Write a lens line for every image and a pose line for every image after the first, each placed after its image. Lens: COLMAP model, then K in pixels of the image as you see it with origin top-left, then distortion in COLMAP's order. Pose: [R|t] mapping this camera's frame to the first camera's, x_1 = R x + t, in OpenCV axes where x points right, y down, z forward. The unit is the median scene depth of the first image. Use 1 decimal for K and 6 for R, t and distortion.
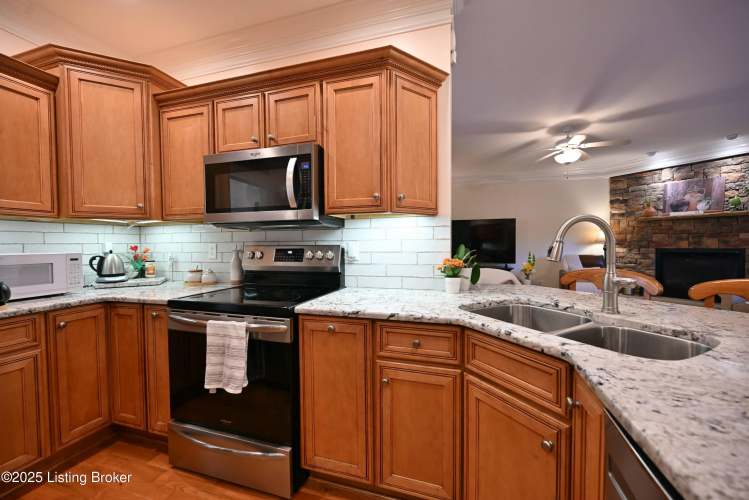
lens RADIAL K [[296.9, 0, 374.8], [0, 296.9, 252.0], [0, 0, 1]] dist [-0.000072, 0.000088]
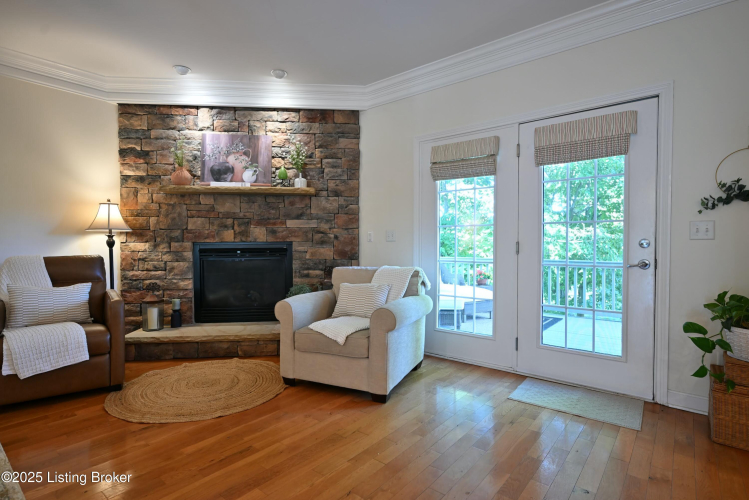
lens RADIAL K [[382.2, 0, 374.2], [0, 382.2, 251.0], [0, 0, 1]] dist [-0.004798, -0.000537]
pose [[0.373736, -0.006915, 0.927509, 0.394683], [0.024393, 0.999700, -0.002376, 0.015790], [-0.927214, 0.023512, 0.373792, 0.401274]]
